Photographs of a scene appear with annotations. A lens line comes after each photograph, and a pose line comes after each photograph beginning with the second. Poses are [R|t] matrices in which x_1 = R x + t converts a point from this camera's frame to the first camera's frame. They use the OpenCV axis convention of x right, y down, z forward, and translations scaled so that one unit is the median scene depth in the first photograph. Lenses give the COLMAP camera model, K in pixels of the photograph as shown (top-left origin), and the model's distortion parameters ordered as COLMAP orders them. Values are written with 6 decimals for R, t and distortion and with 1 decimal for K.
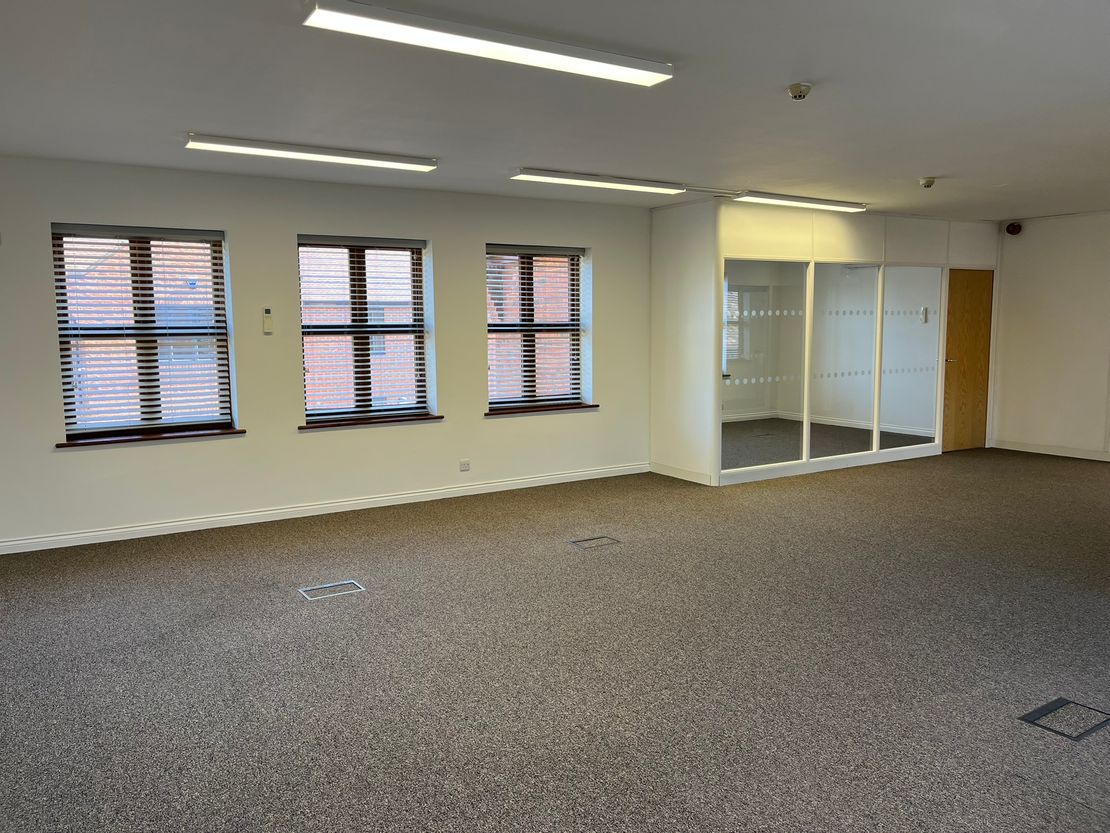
lens RADIAL K [[852.9, 0, 540.5], [0, 852.9, 411.6], [0, 0, 1]] dist [0.066495, -0.098349]
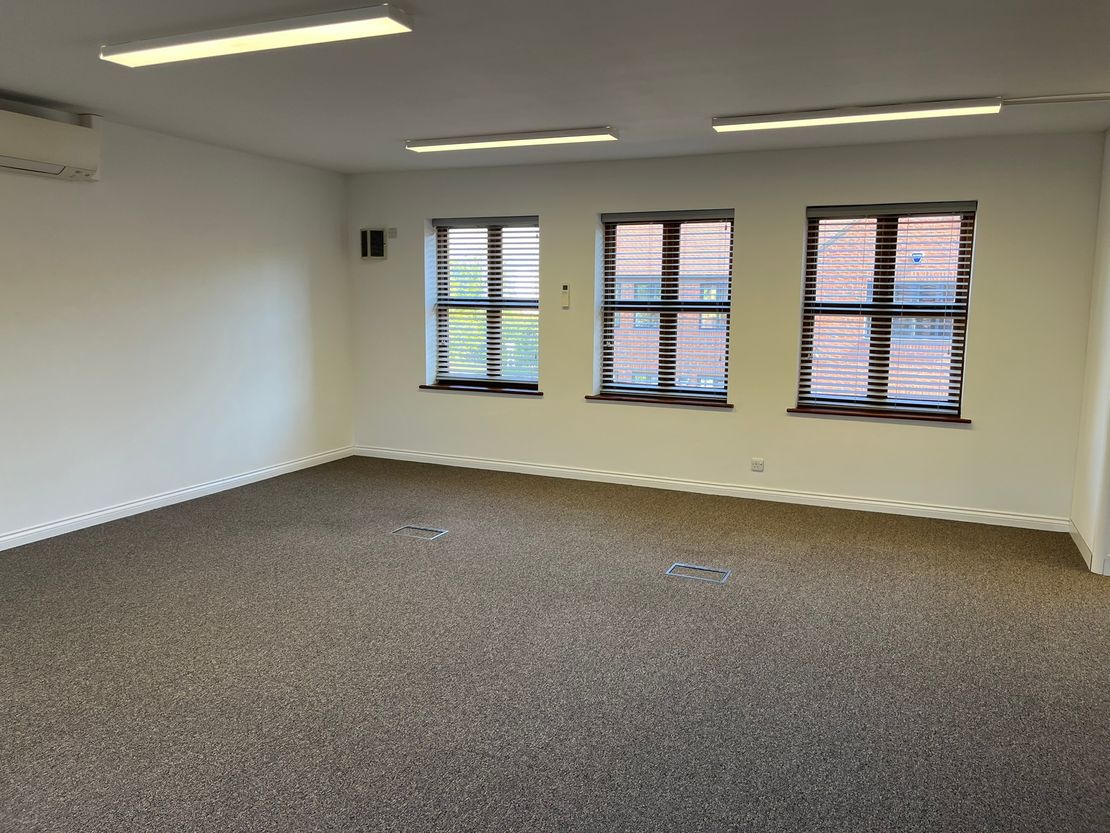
lens RADIAL K [[852.9, 0, 540.5], [0, 852.9, 411.6], [0, 0, 1]] dist [0.066495, -0.098349]
pose [[0.546804, 0.126632, -0.827629, 0.387817], [-0.106756, 0.990973, 0.081092, -0.030041], [0.830426, 0.044013, 0.555387, 0.252893]]
